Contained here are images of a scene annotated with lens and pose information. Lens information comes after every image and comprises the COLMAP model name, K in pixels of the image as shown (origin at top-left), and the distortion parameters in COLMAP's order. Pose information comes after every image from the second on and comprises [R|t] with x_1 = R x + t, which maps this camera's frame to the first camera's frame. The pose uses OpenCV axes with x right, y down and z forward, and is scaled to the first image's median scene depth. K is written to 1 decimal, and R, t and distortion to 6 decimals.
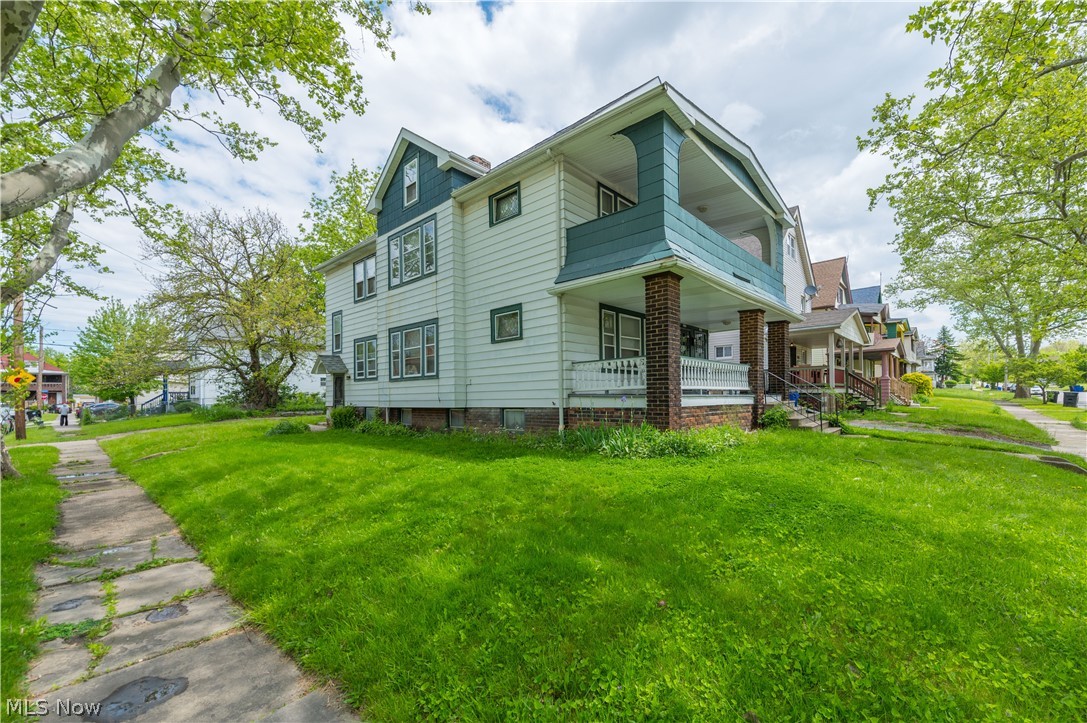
lens RADIAL K [[439.3, 0, 543.8], [0, 439.3, 386.7], [0, 0, 1]] dist [-0.000053, -0.000085]
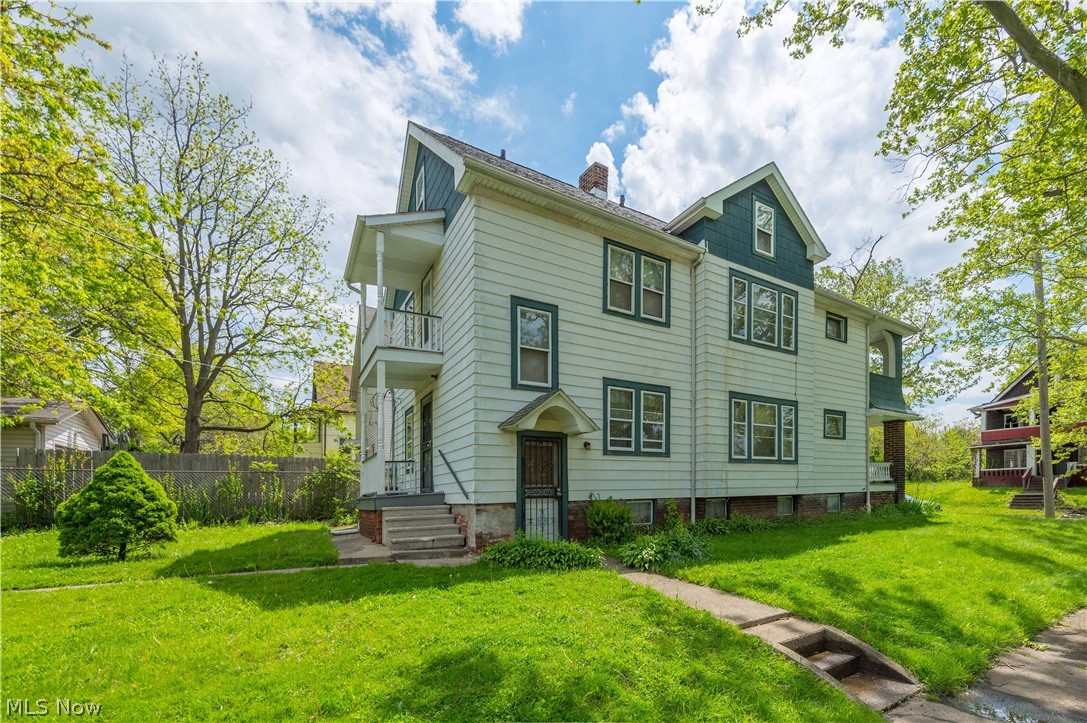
lens RADIAL K [[477.6, 0, 545.0], [0, 477.6, 487.3], [0, 0, 1]] dist [0.000143, -0.000033]
pose [[0.273111, 0.012328, 0.961904, -1.340439], [-0.011365, 0.999889, -0.009588, 0.046488], [-0.961915, -0.008313, 0.273221, 1.192526]]
